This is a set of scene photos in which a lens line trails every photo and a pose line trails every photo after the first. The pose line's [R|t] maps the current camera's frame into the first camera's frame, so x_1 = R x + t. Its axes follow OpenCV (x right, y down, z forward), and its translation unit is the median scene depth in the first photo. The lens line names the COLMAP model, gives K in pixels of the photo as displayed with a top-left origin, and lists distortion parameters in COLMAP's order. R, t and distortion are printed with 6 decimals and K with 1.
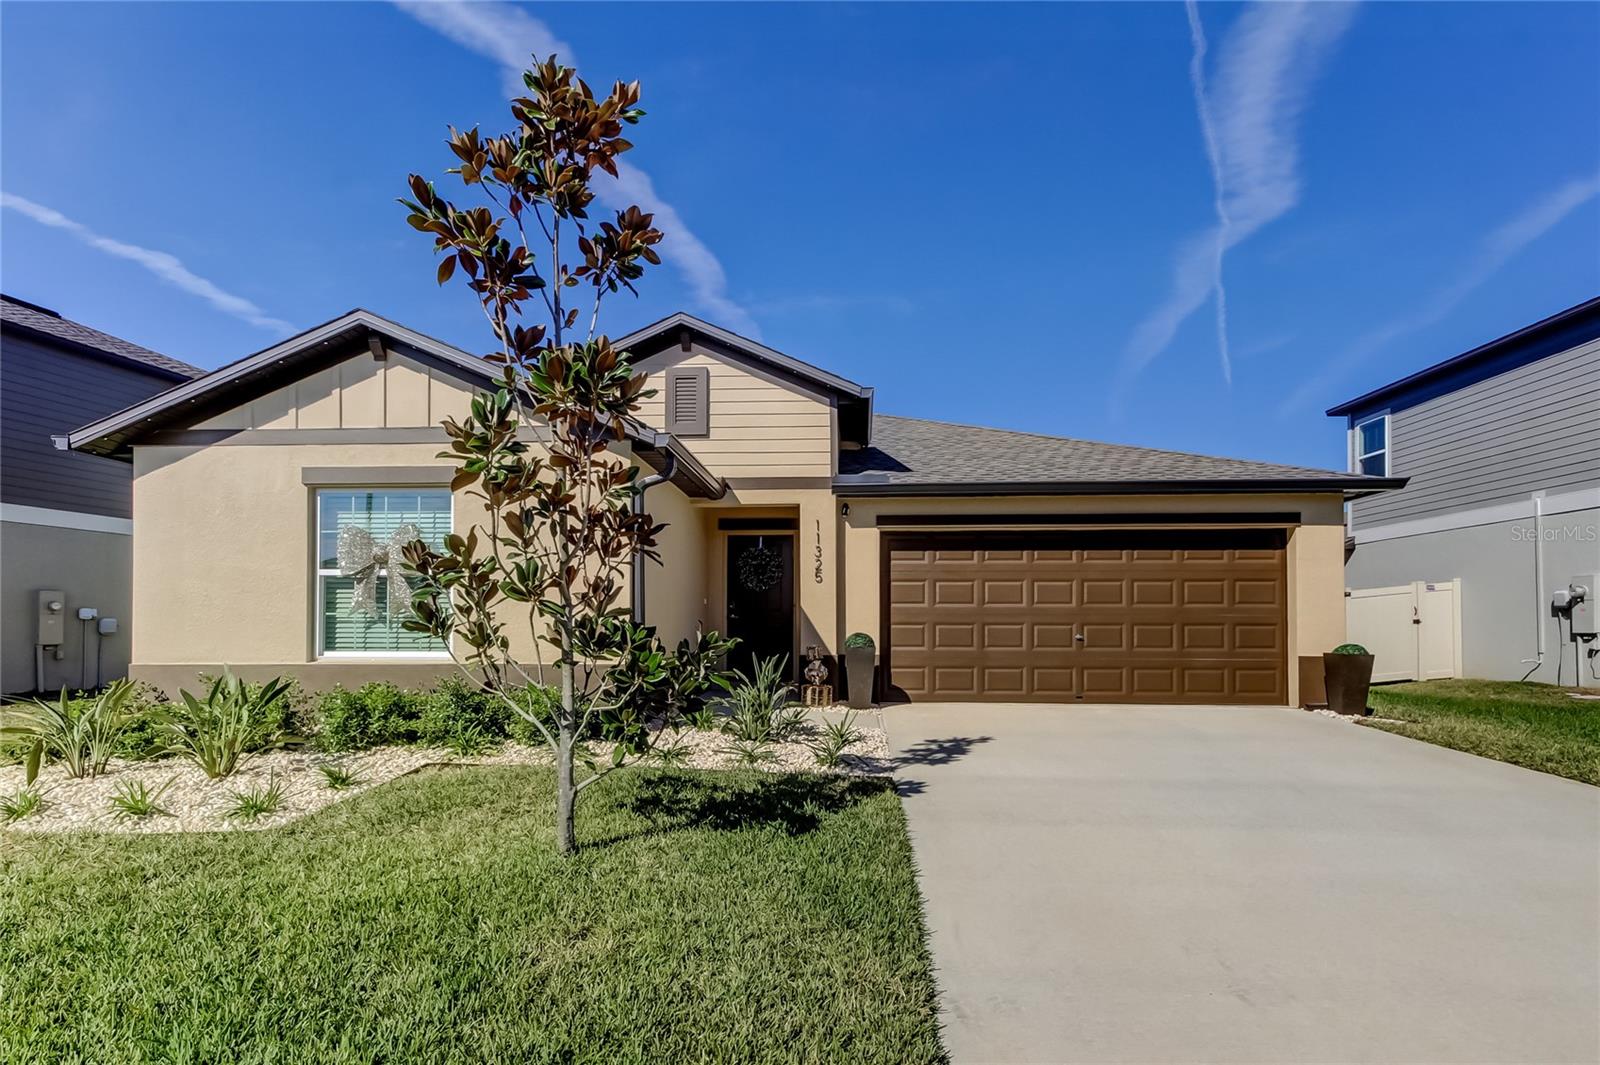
lens RADIAL K [[747.8, 0, 799.6], [0, 747.8, 537.4], [0, 0, 1]] dist [0.010938, 0.001353]
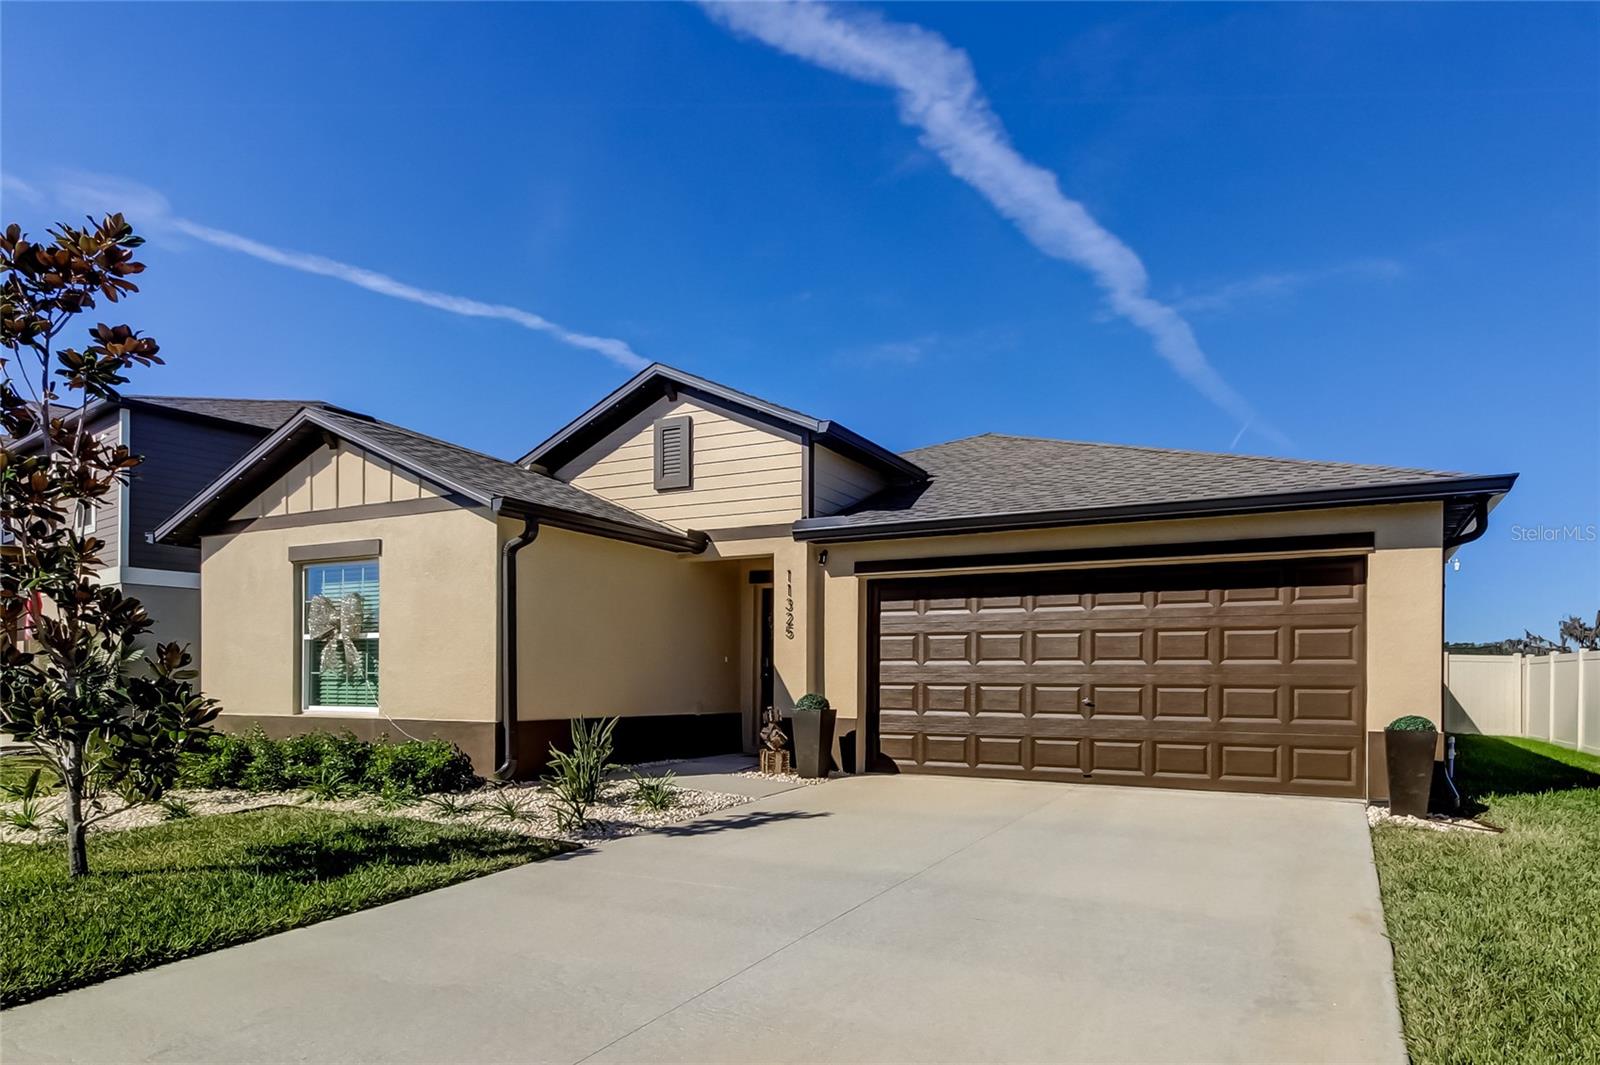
lens RADIAL K [[828.9, 0, 794.6], [0, 828.9, 596.6], [0, 0, 1]] dist [0.018934, 0.000649]
pose [[0.934755, -0.032014, -0.353848, 0.402713], [0.036460, 0.999318, 0.005904, 0.003182], [0.353417, -0.018421, 0.935284, 0.052536]]
